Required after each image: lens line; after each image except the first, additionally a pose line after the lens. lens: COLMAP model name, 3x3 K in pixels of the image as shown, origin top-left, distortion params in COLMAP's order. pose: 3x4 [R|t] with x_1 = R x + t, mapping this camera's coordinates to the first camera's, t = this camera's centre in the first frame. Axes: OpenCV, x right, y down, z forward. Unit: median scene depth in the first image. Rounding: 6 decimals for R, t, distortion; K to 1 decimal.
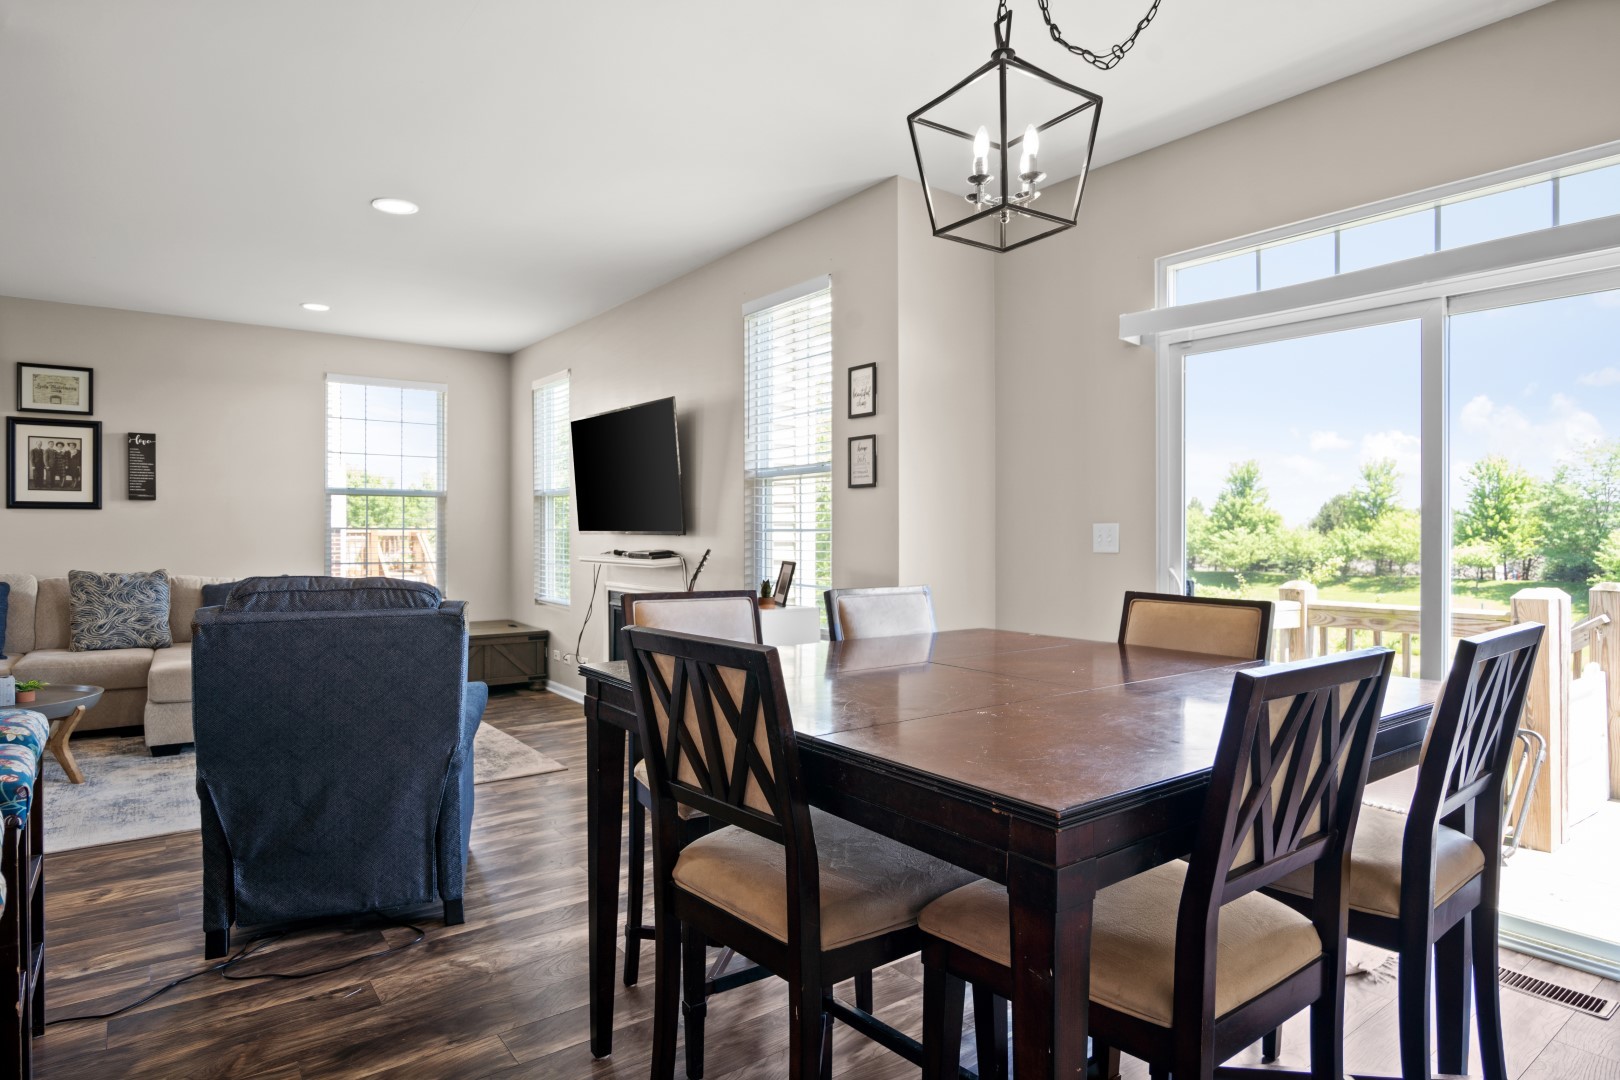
lens RADIAL K [[904.4, 0, 798.8], [0, 904.4, 535.2], [0, 0, 1]] dist [-0.006439, -0.002841]
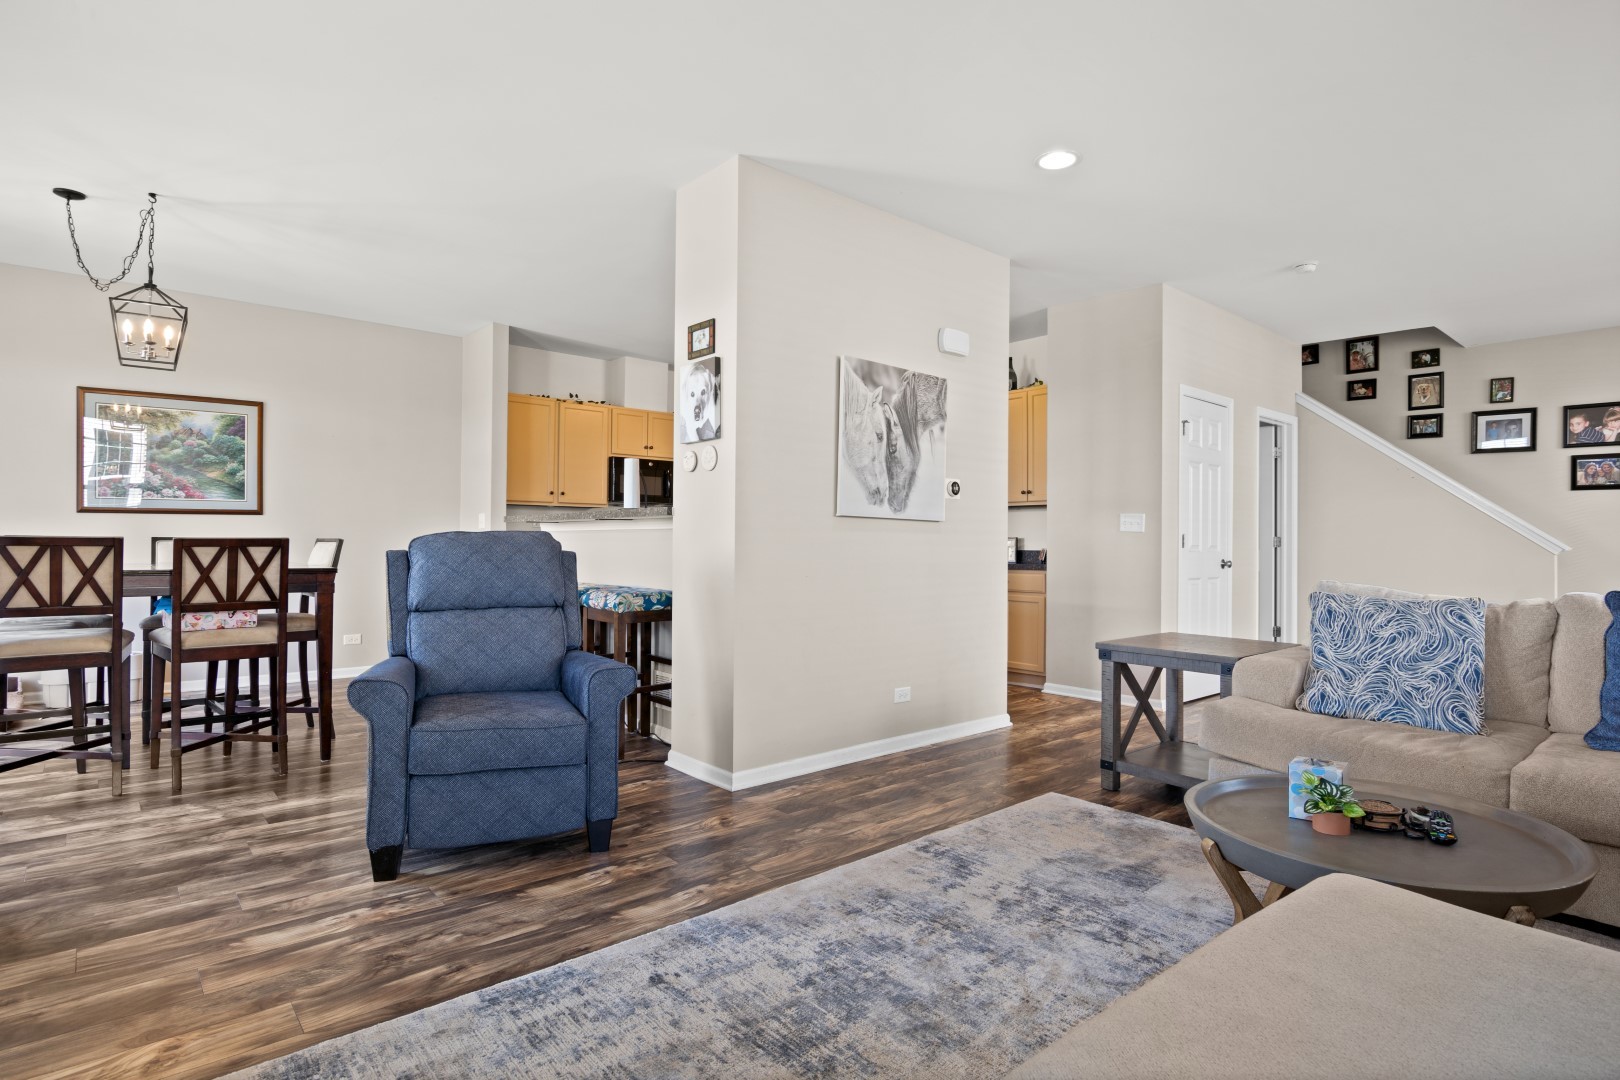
lens RADIAL K [[831.0, 0, 812.9], [0, 831.0, 531.3], [0, 0, 1]] dist [-0.017718, -0.001164]
pose [[-0.996236, -0.010843, -0.086002, -0.415826], [-0.009979, 0.999895, -0.010473, 0.025360], [0.086107, -0.009575, -0.996240, 1.068202]]
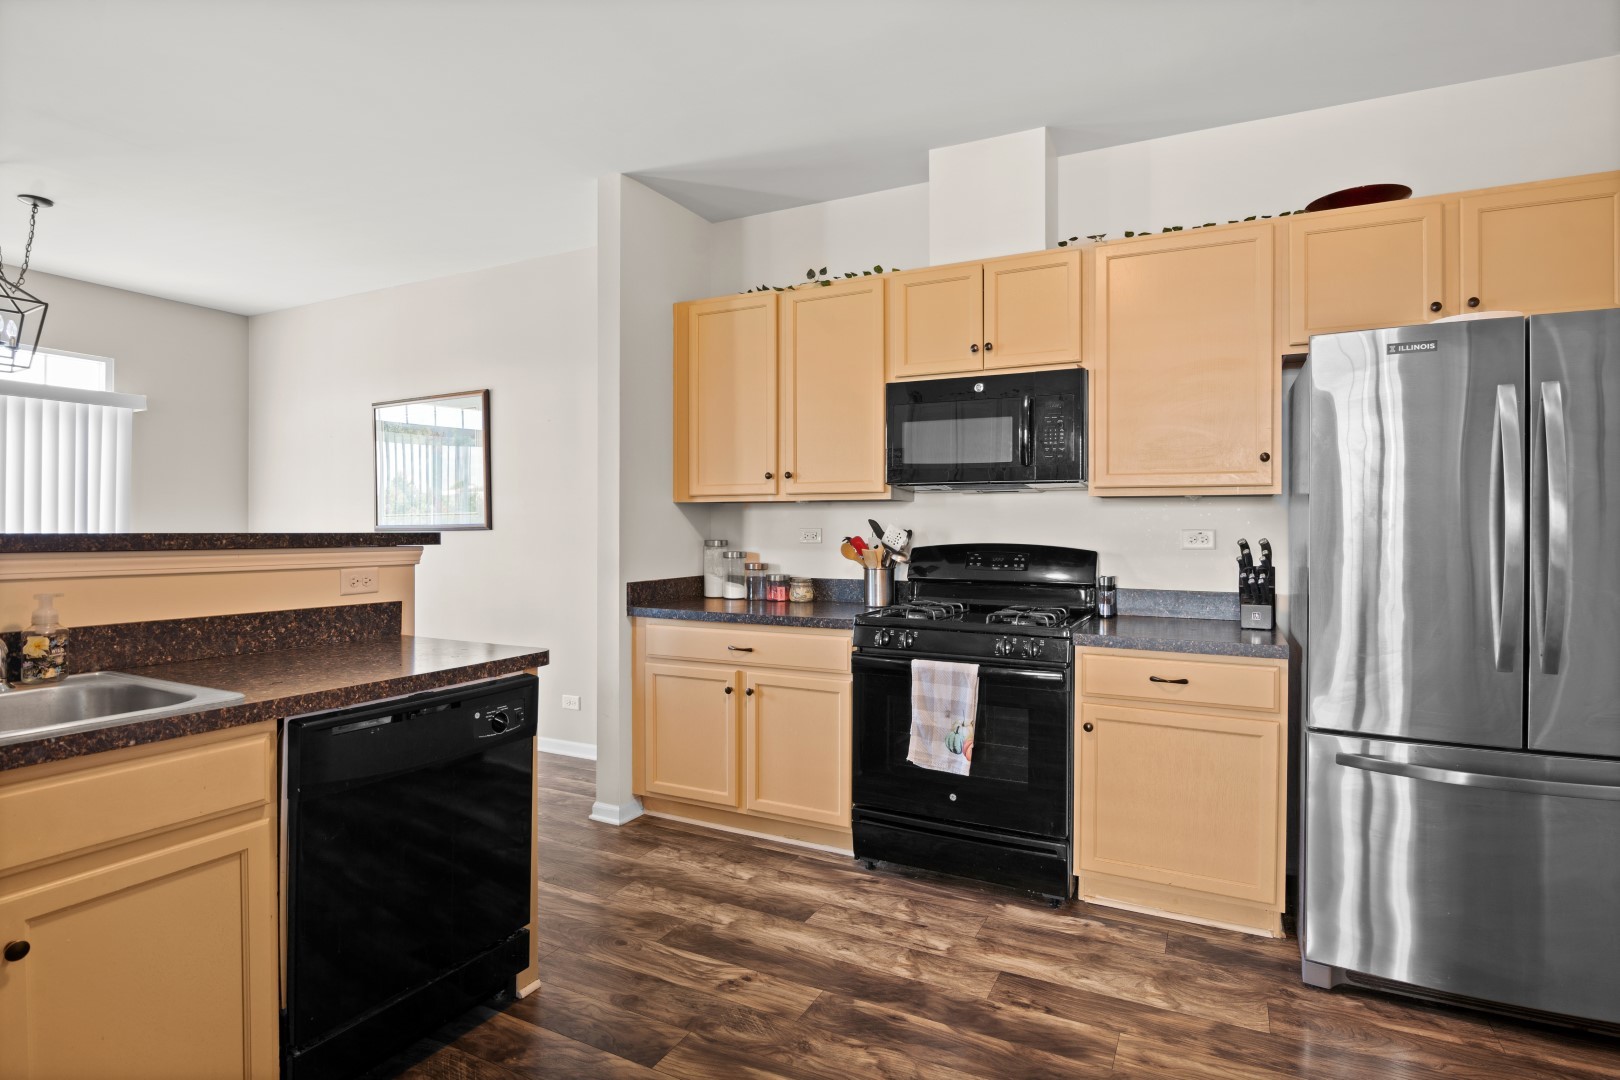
lens RADIAL K [[831.0, 0, 800.4], [0, 831.0, 528.5], [0, 0, 1]] dist [-0.017718, -0.001164]
pose [[-0.451970, -0.003326, 0.892027, -0.694809], [0.000453, 0.999992, 0.003958, -0.003421], [-0.892033, 0.002193, -0.451965, 0.090529]]
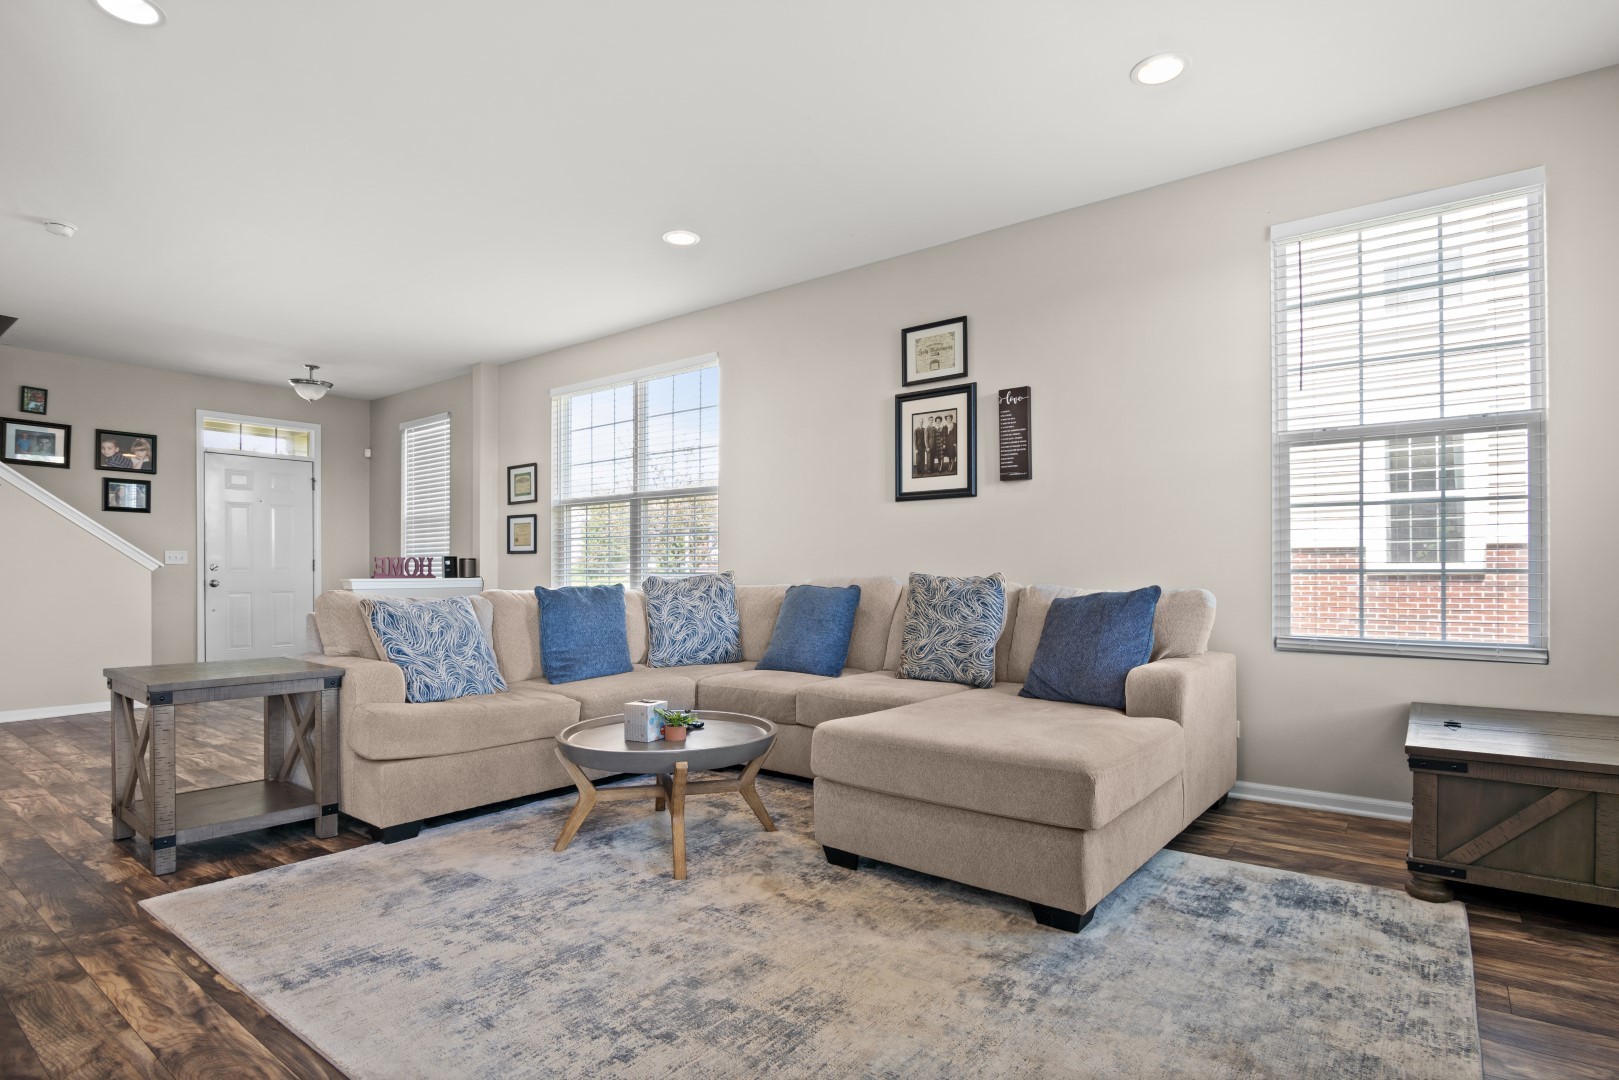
lens RADIAL K [[830.5, 0, 808.6], [0, 830.5, 570.7], [0, 0, 1]] dist [-0.017718, -0.001164]
pose [[0.276525, -0.003308, -0.961001, -0.139657], [0.001421, 0.999994, -0.003034, 0.038096], [0.961006, -0.000527, 0.276529, 0.693882]]
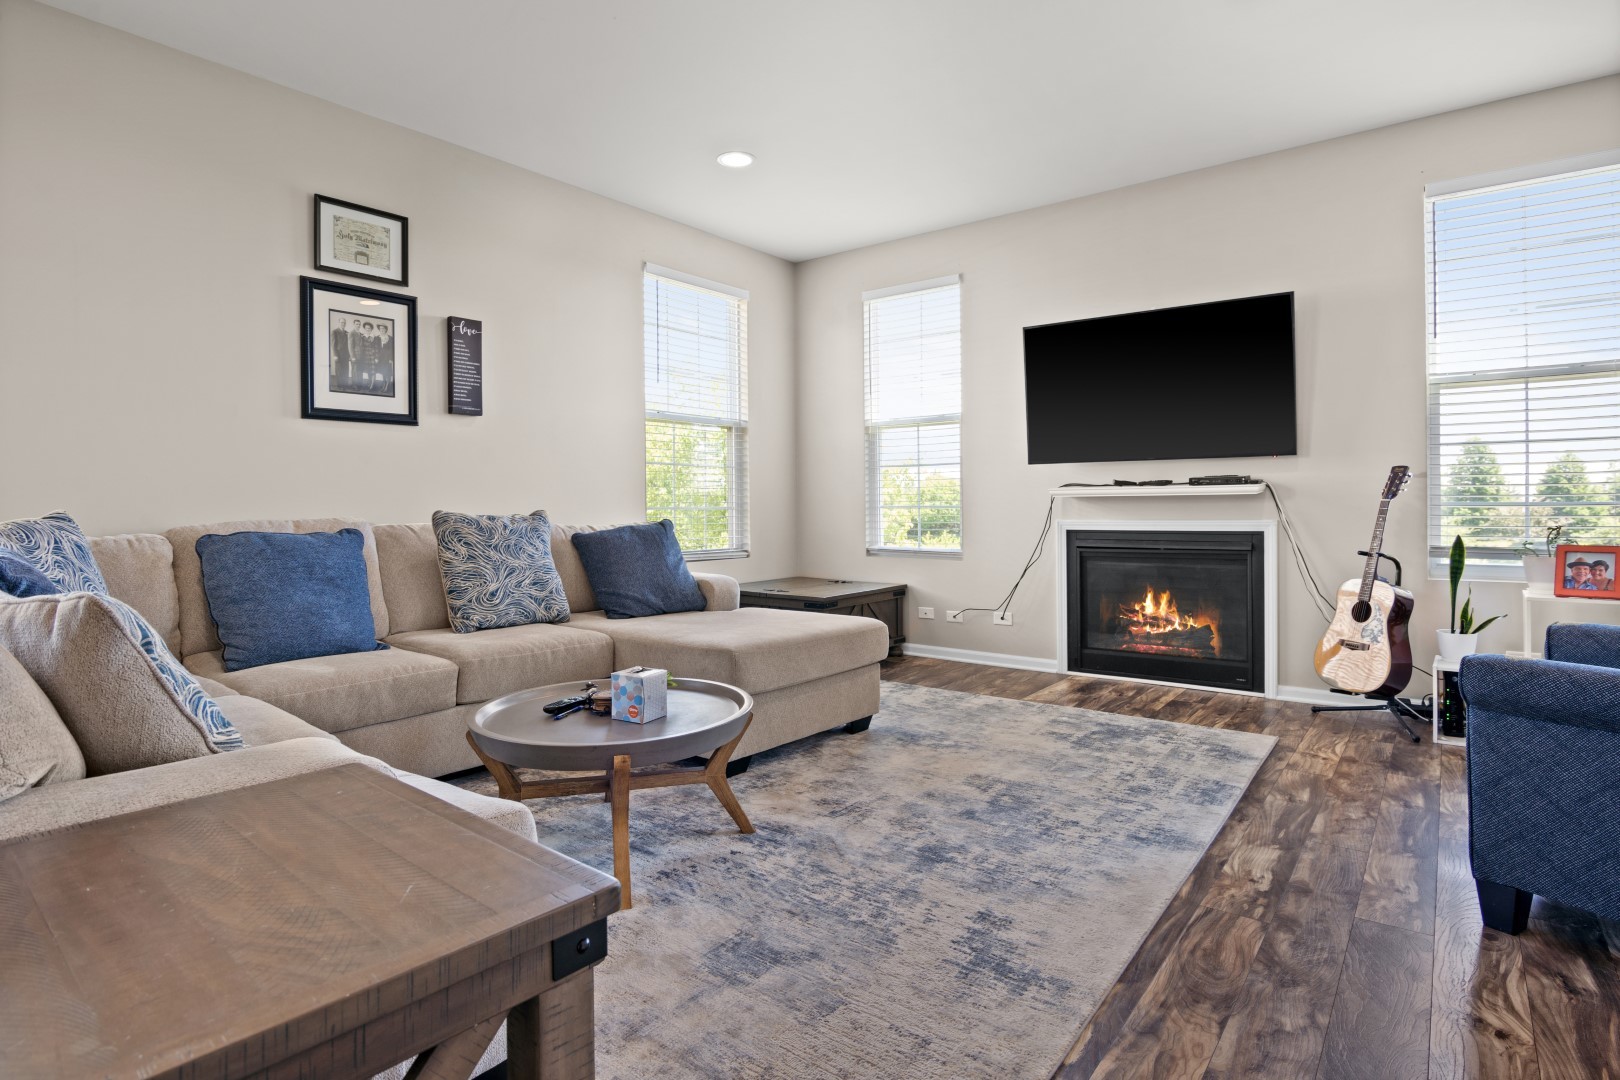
lens RADIAL K [[831.0, 0, 813.0], [0, 831.0, 508.6], [0, 0, 1]] dist [-0.017718, -0.001164]
pose [[0.961515, -0.012453, 0.274470, -0.686841], [0.012774, 0.999918, 0.000620, 0.039137], [-0.274455, 0.002909, 0.961596, 0.327505]]
